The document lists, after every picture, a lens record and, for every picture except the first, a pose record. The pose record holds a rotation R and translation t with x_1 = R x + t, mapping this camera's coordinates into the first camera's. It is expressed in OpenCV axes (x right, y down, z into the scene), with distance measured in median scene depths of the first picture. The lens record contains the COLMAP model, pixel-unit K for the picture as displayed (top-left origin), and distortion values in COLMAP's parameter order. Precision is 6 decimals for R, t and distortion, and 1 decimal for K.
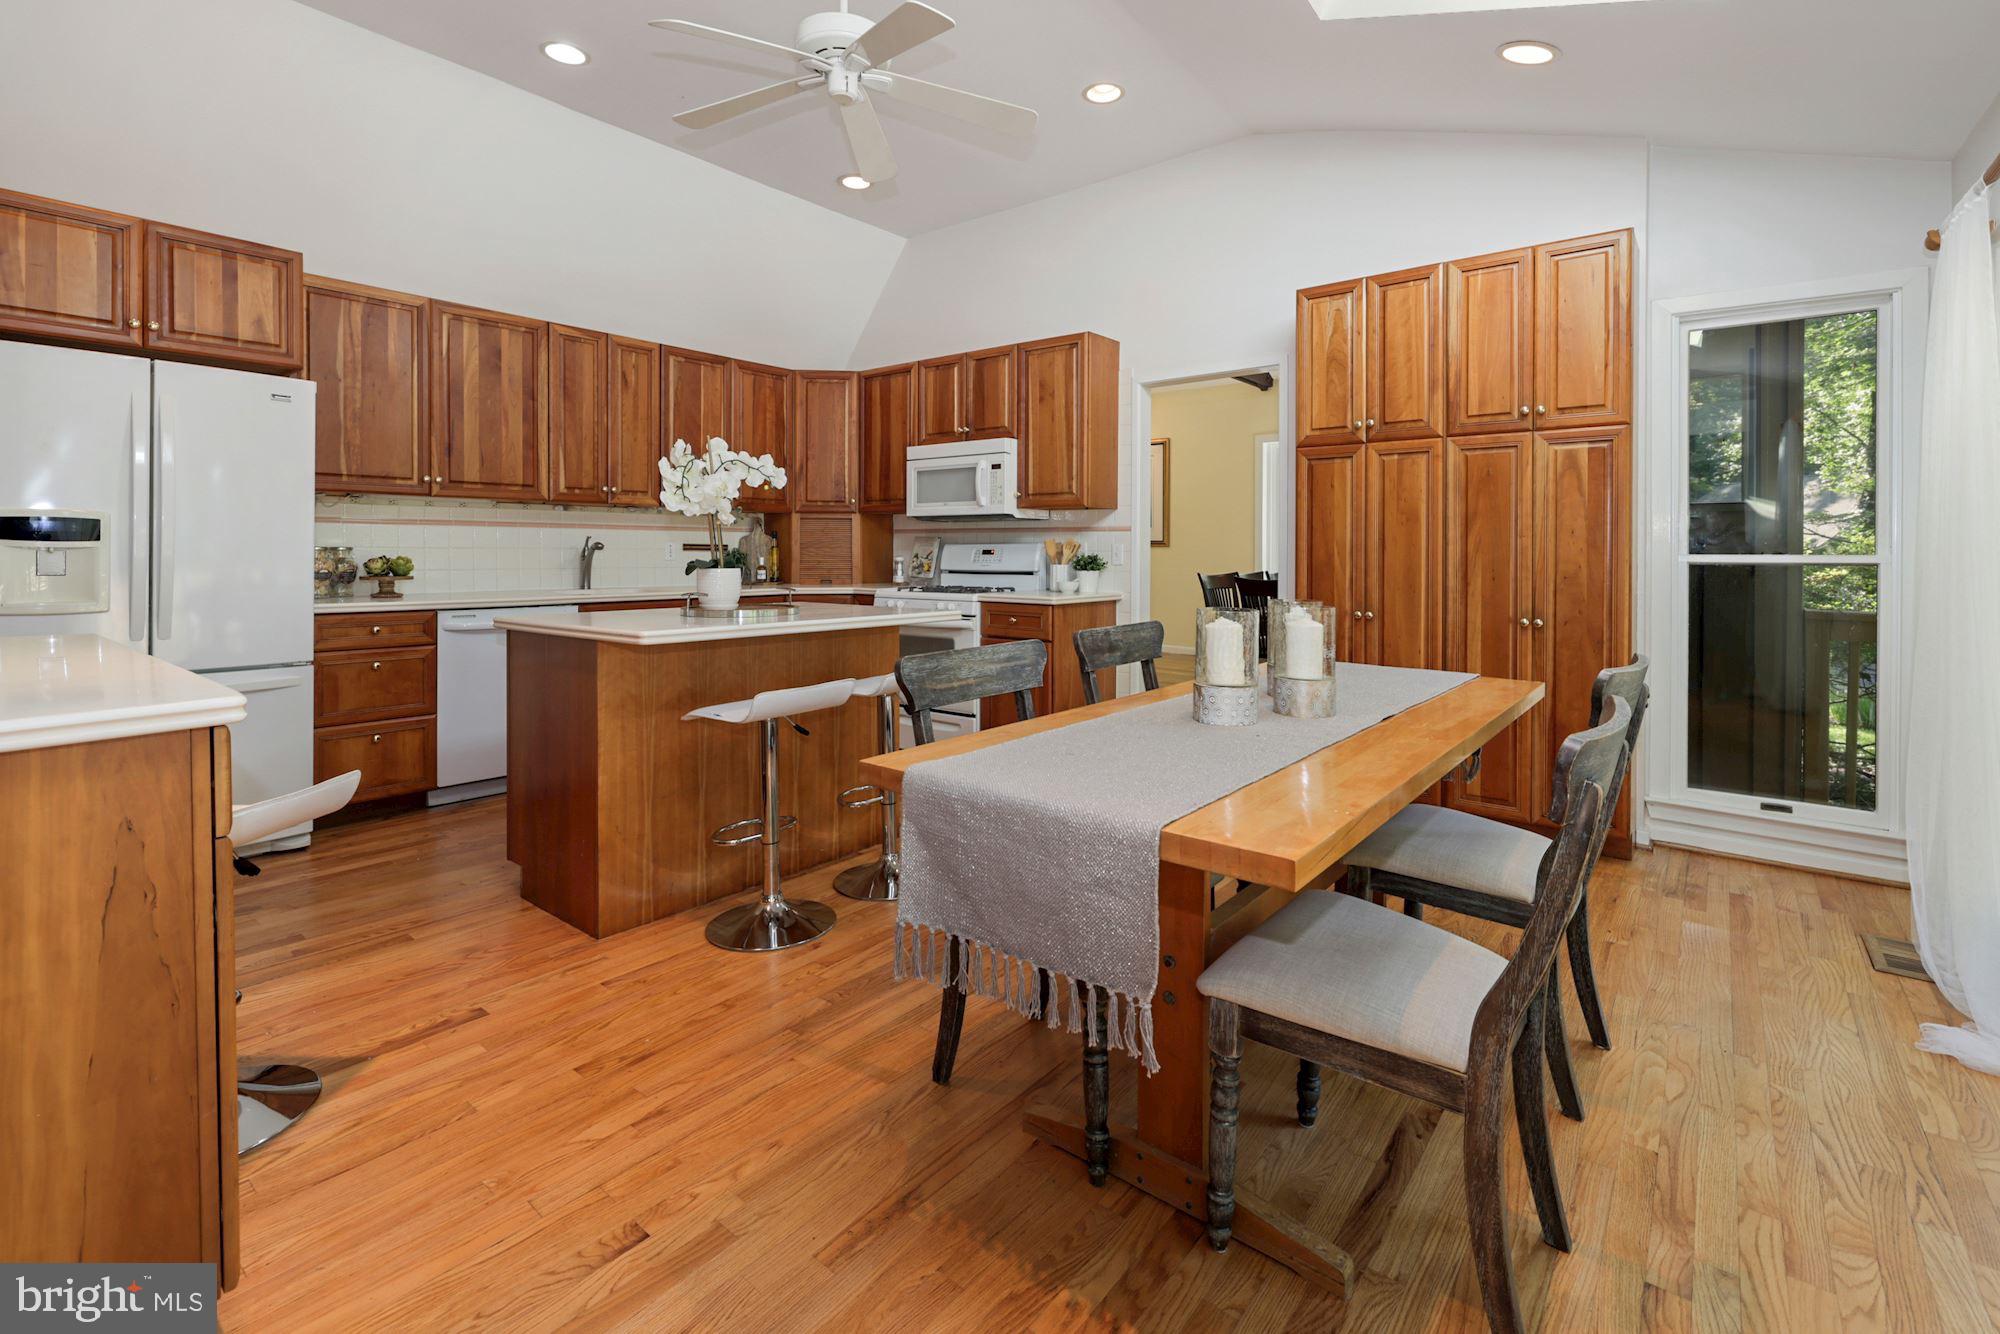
lens RADIAL K [[890.2, 0, 999.8], [0, 890.2, 563.5], [0, 0, 1]] dist [0.000120, 0.000393]
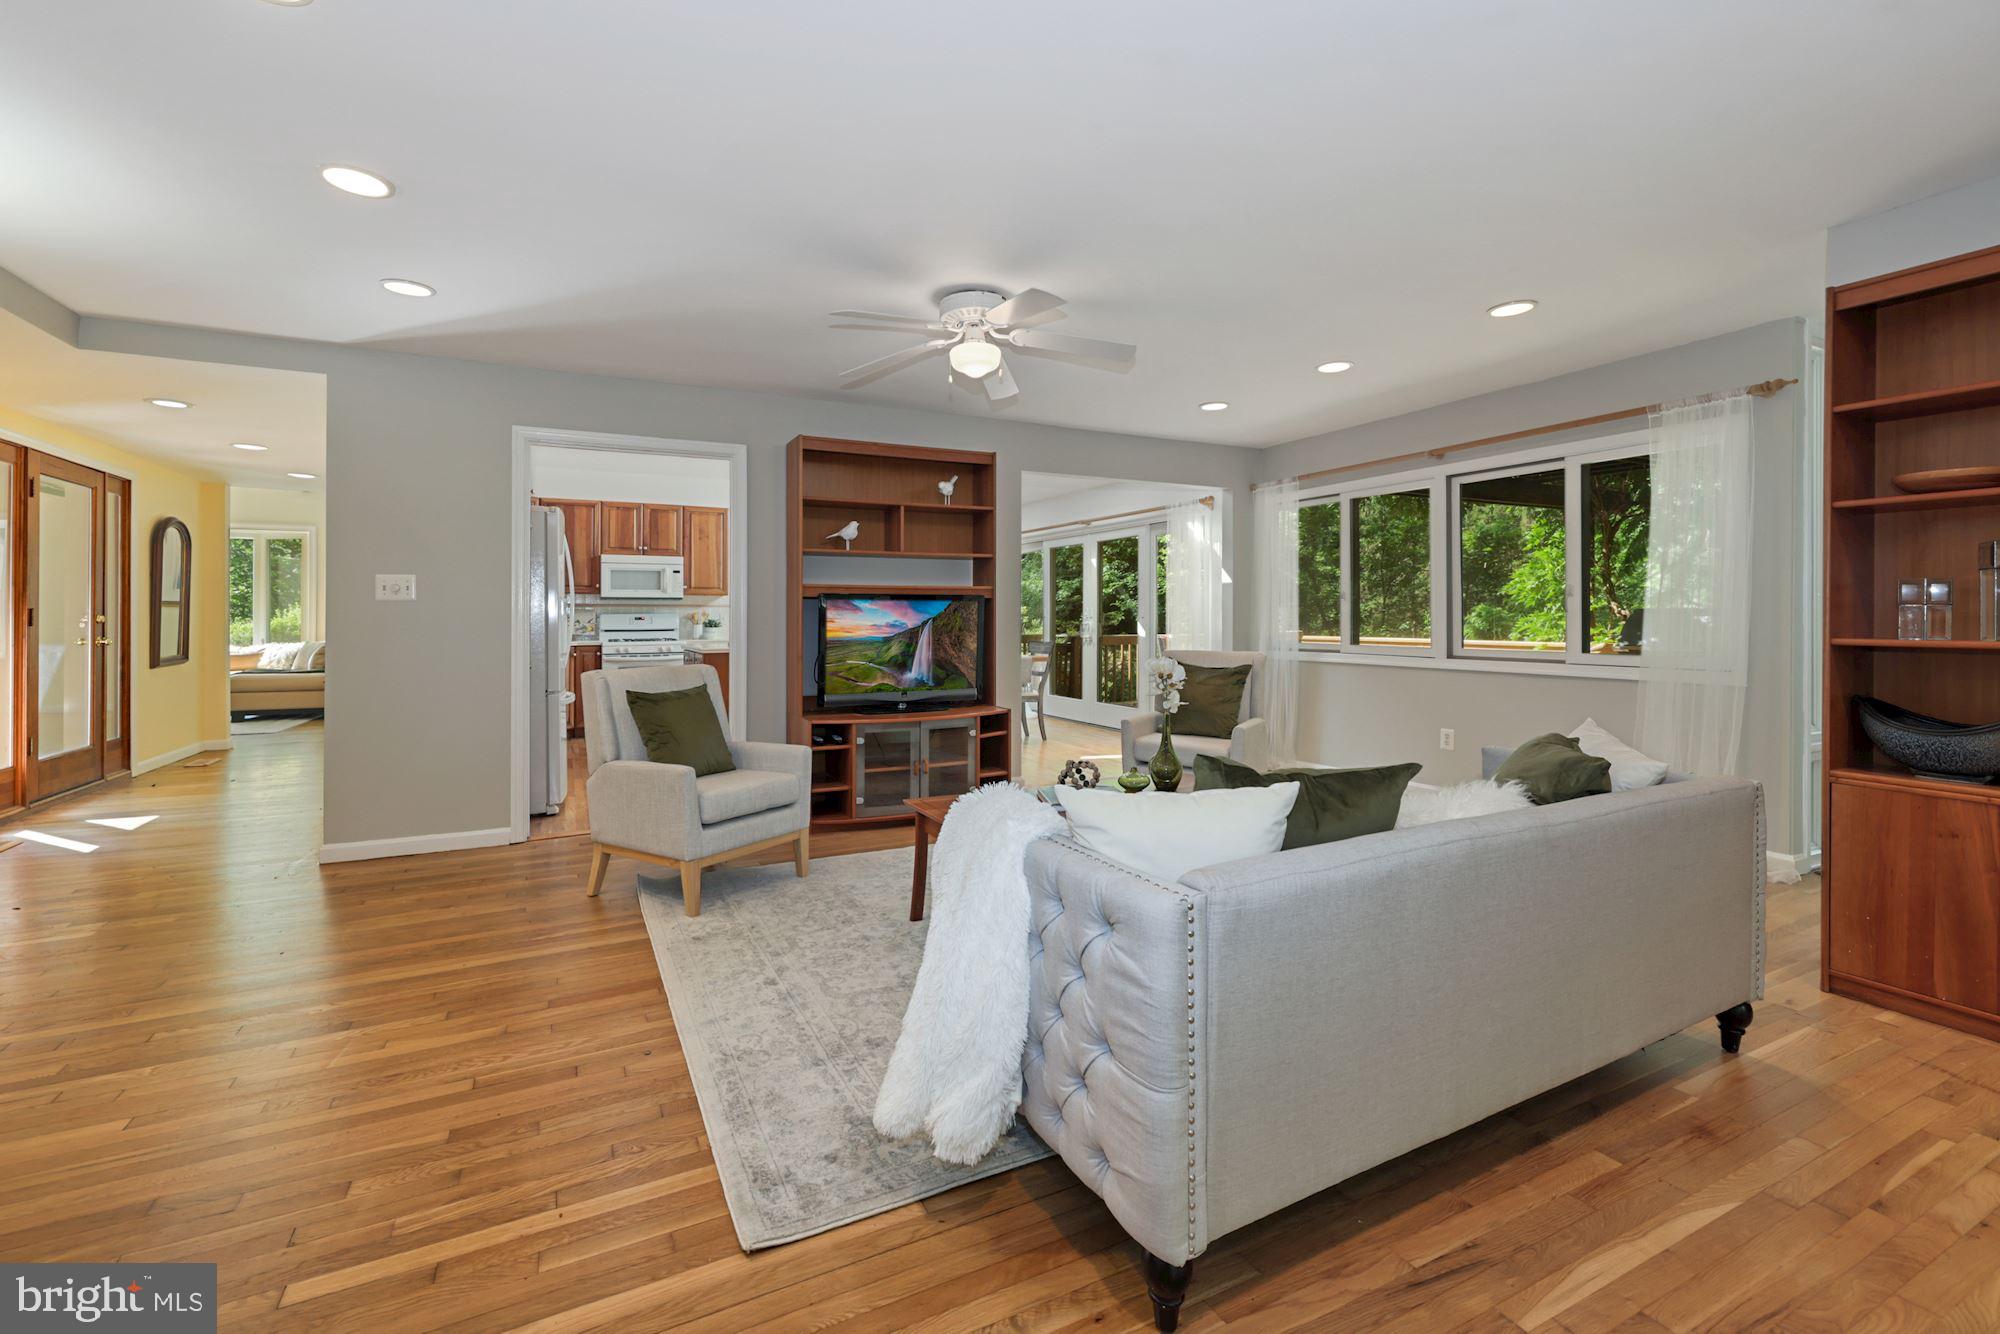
lens RADIAL K [[890.2, 0, 996.1], [0, 890.2, 614.8], [0, 0, 1]] dist [0.000120, 0.000393]
pose [[0.421758, -0.005854, 0.906689, -1.778824], [0.016897, 0.999856, -0.001405, -0.007747], [-0.906551, 0.015913, 0.421797, -0.476419]]
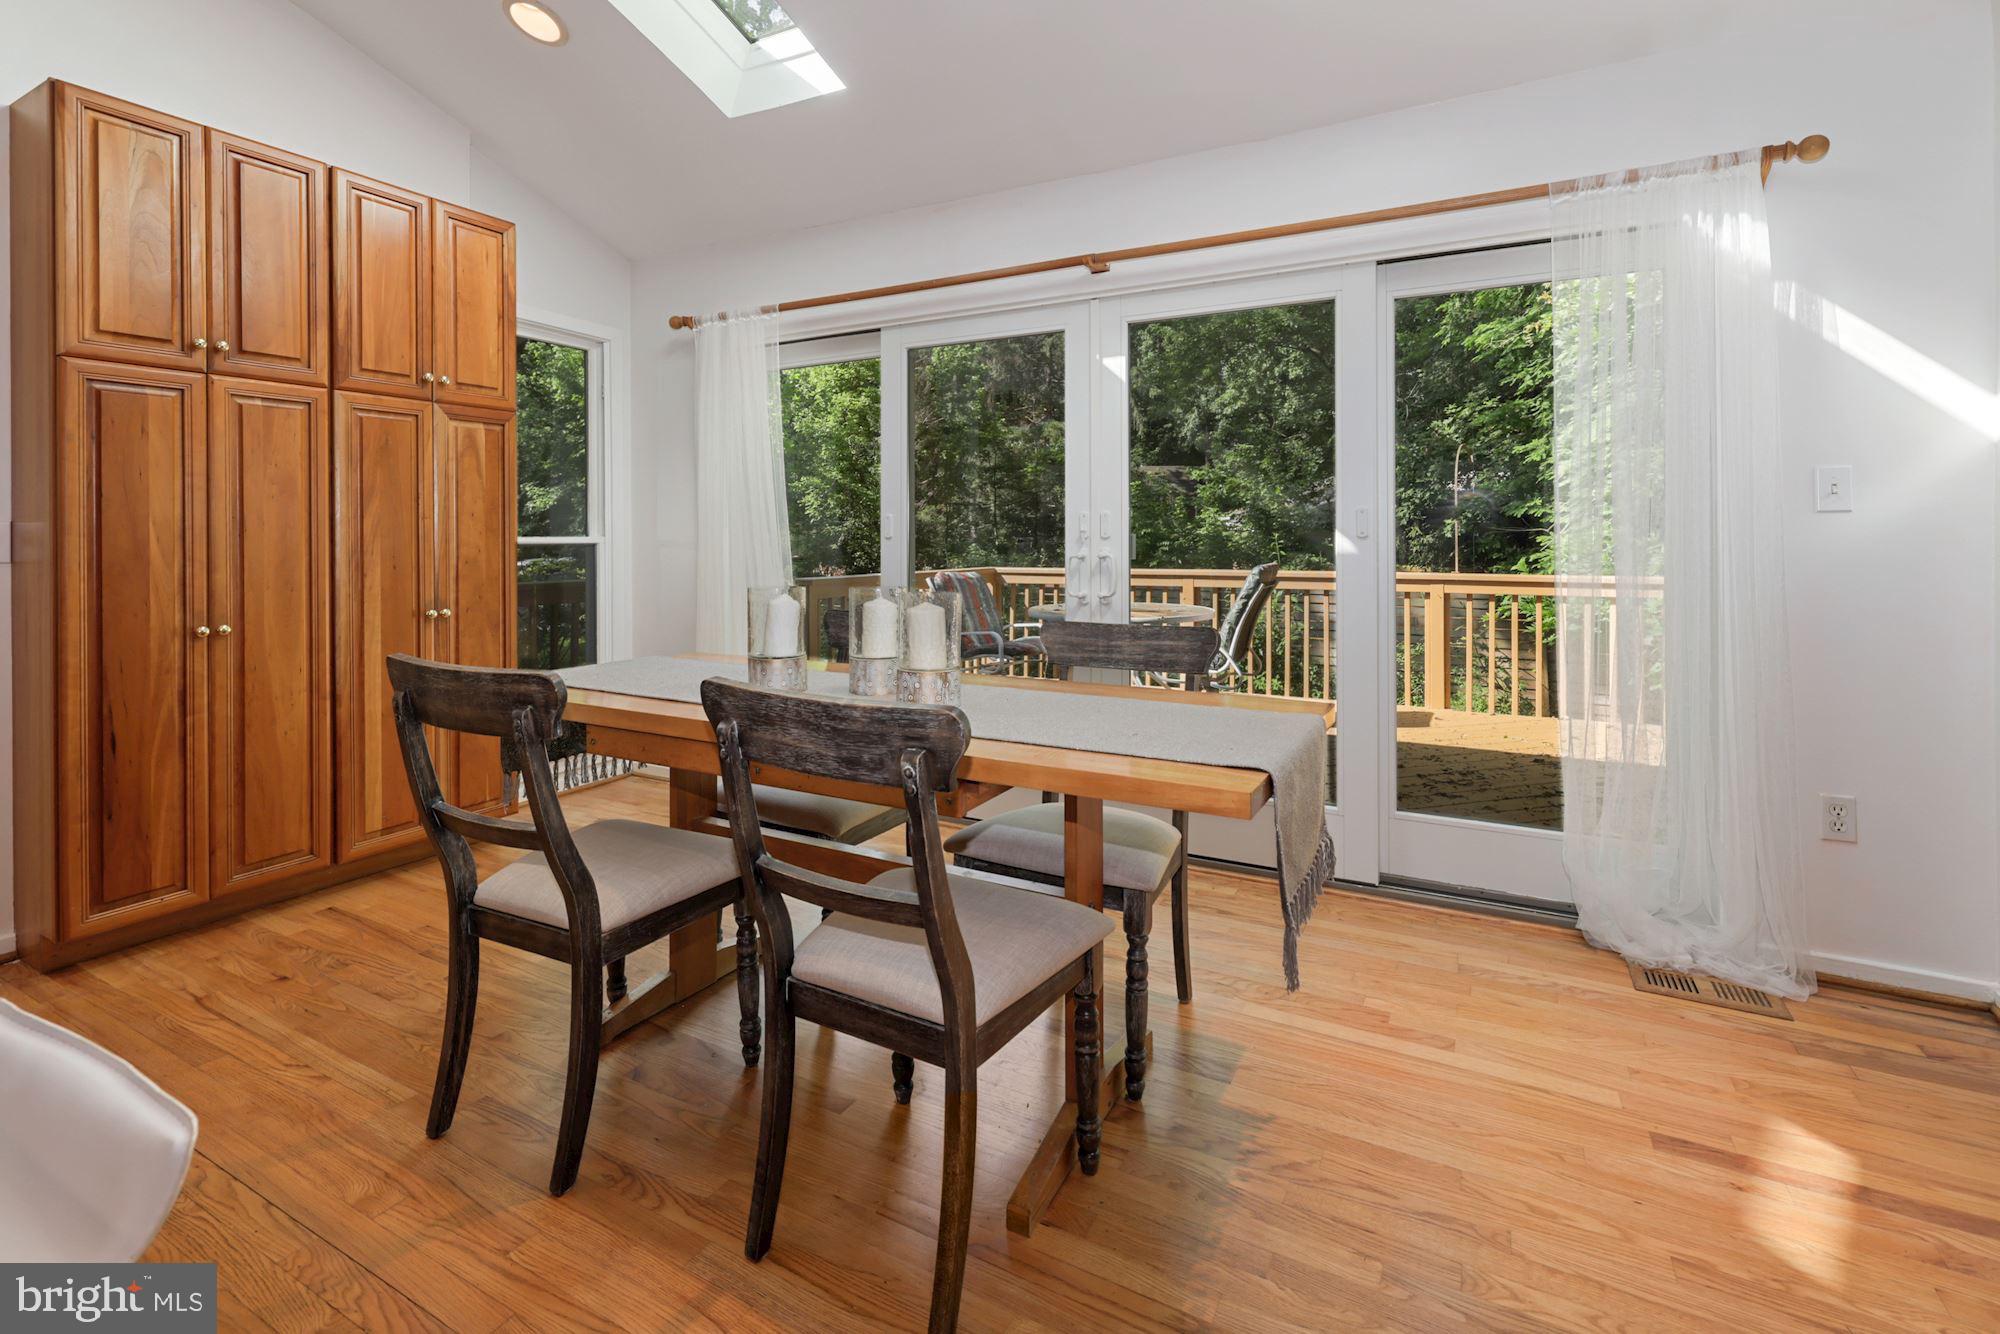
lens RADIAL K [[890.2, 0, 1007.7], [0, 890.2, 537.2], [0, 0, 1]] dist [0.000120, 0.000393]
pose [[-0.192551, -0.006871, 0.981263, -0.352406], [0.014395, 0.999848, 0.009826, -0.010118], [-0.981181, 0.016017, -0.192422, 0.528683]]
